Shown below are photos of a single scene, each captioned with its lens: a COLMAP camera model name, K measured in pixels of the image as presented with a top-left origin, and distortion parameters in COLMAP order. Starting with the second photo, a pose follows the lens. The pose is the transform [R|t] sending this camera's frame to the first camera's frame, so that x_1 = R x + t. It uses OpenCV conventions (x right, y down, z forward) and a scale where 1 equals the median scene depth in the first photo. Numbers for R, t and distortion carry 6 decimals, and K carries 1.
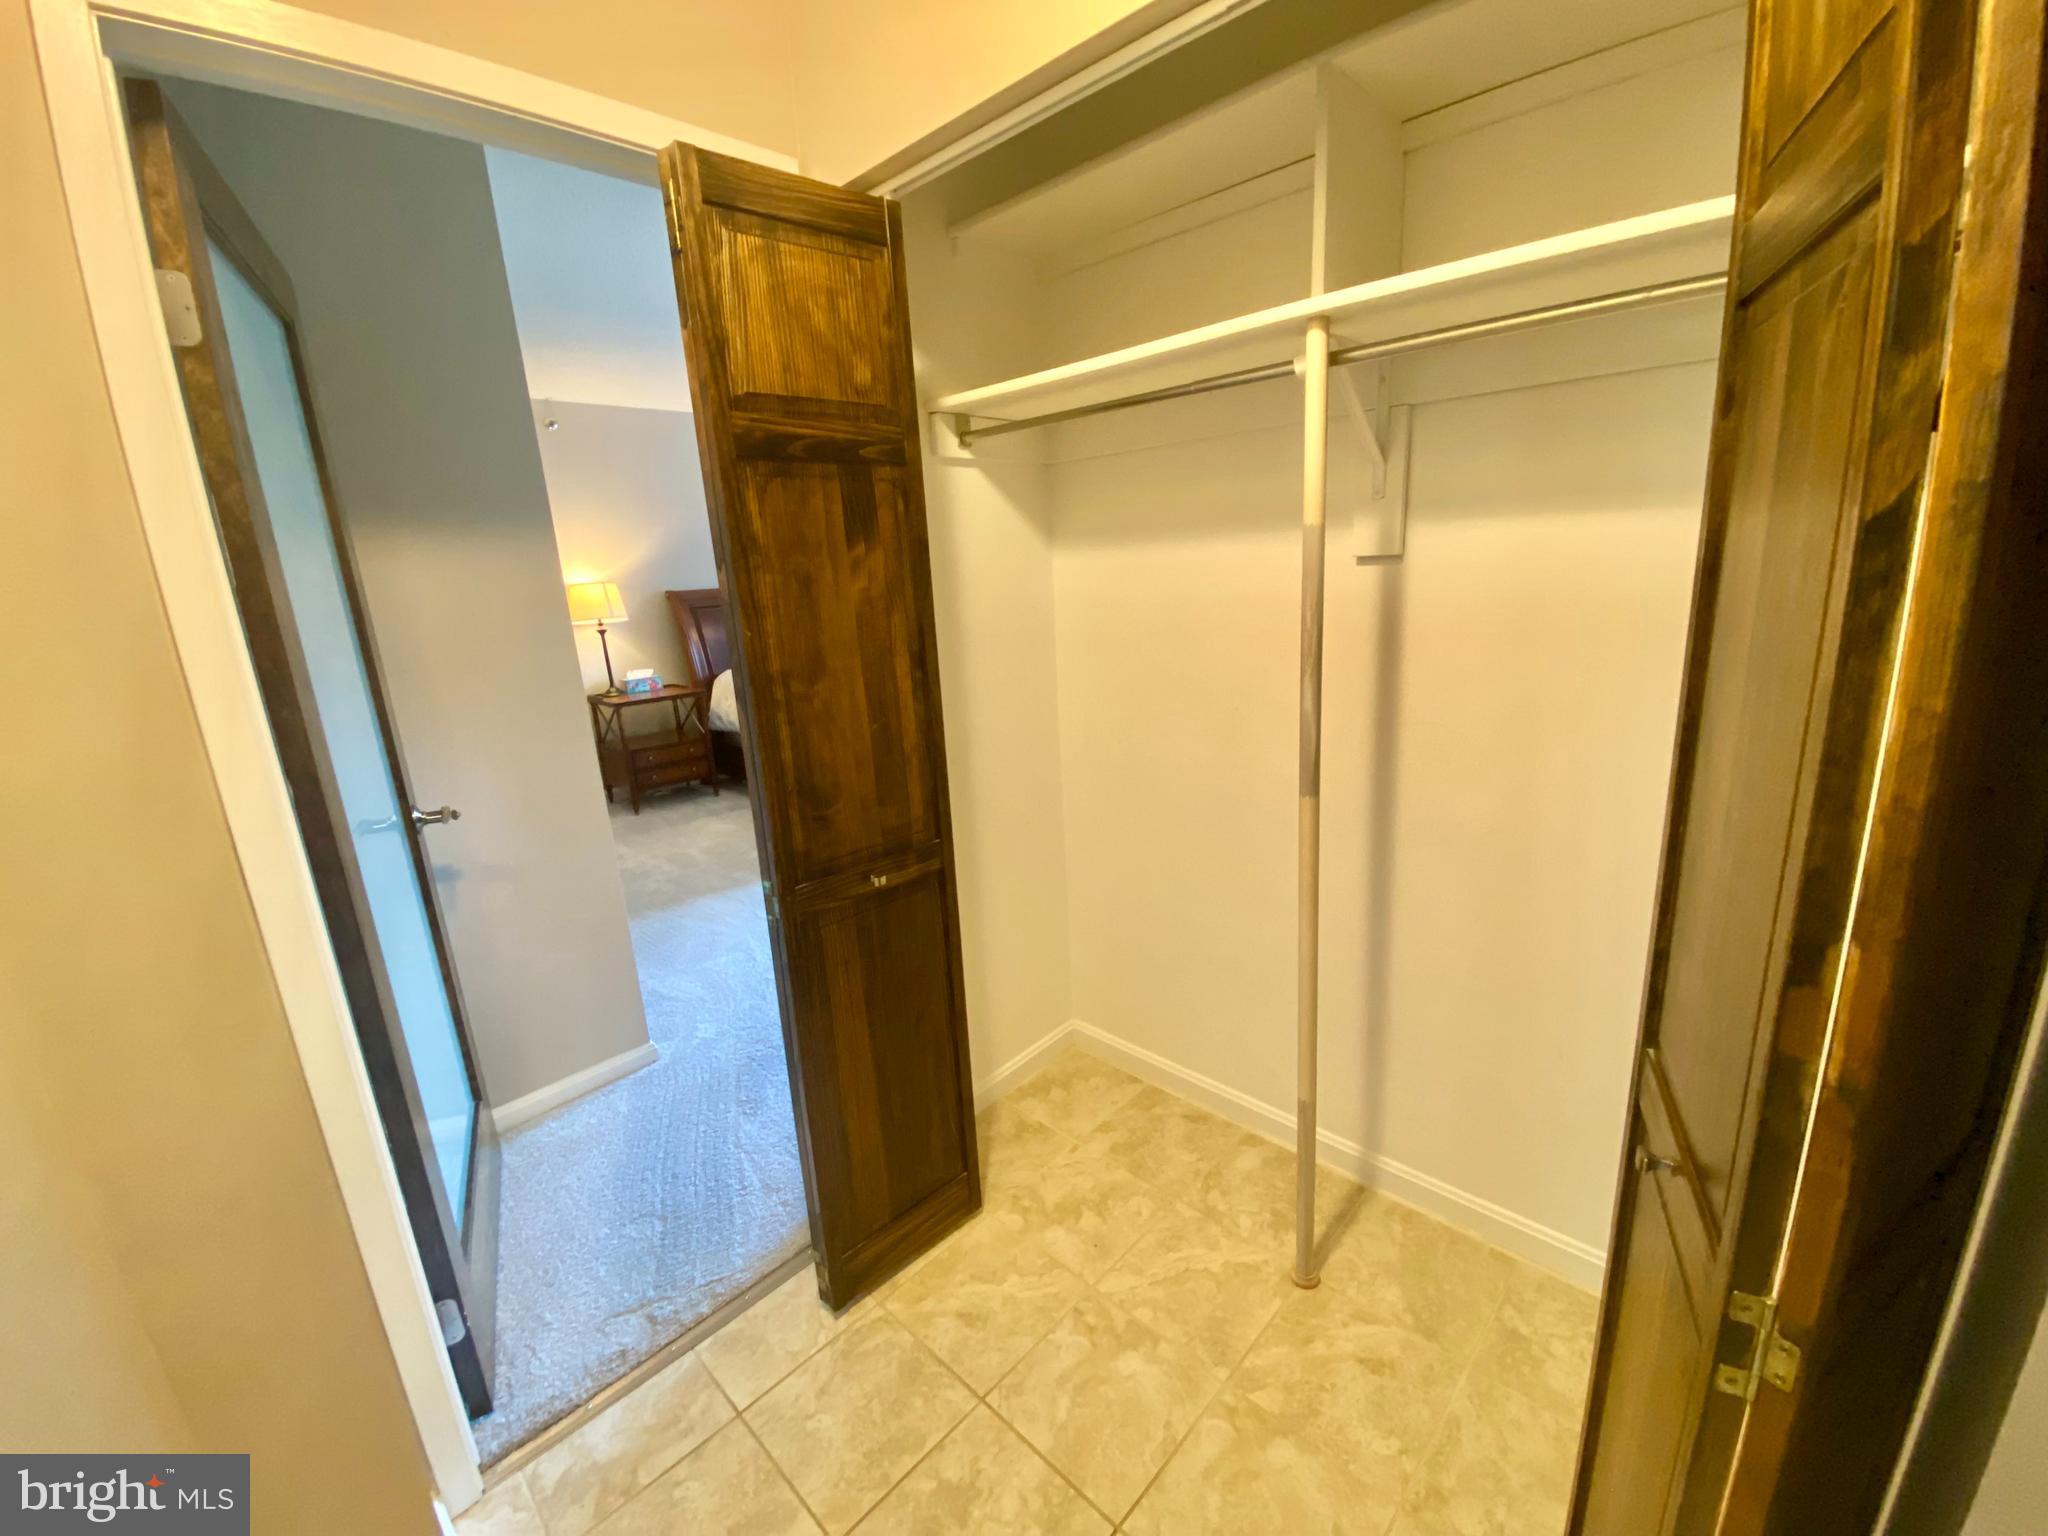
lens RADIAL K [[824.5, 0, 1033.8], [0, 824.5, 768.7], [0, 0, 1]] dist [-0.004519, -0.003411]
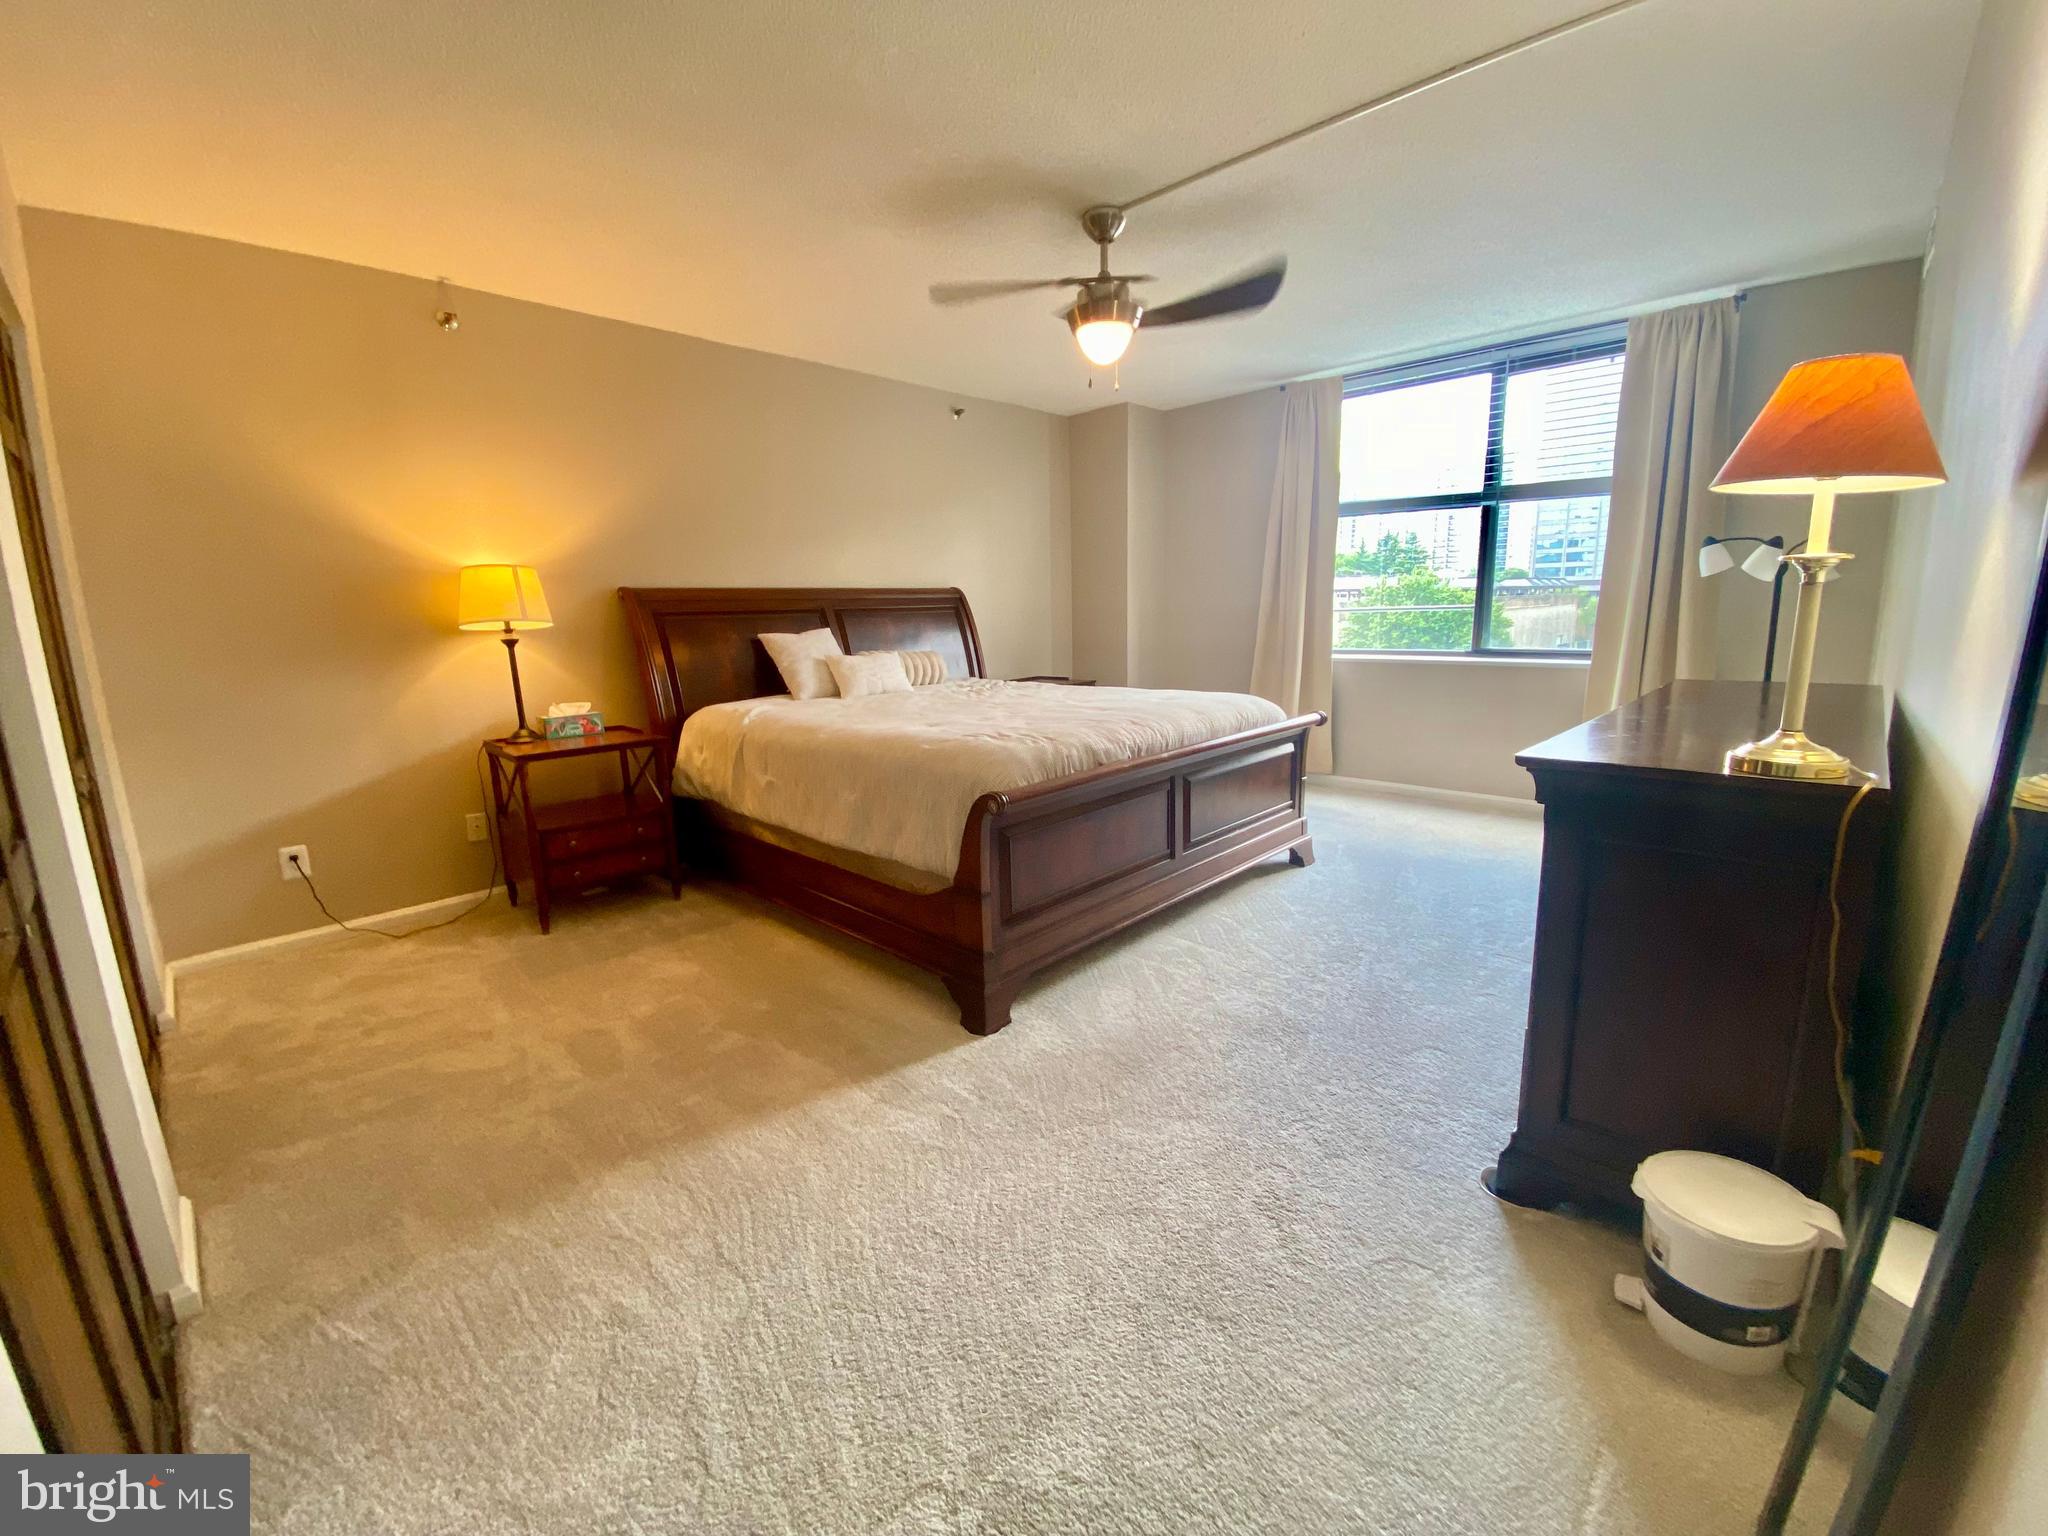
lens RADIAL K [[824.5, 0, 1009.2], [0, 824.5, 767.6], [0, 0, 1]] dist [-0.004519, -0.003411]
pose [[0.999622, 0.025528, -0.010178, -0.127192], [-0.026128, 0.997610, -0.063969, -0.038249], [0.008520, 0.064210, 0.997900, 0.370767]]
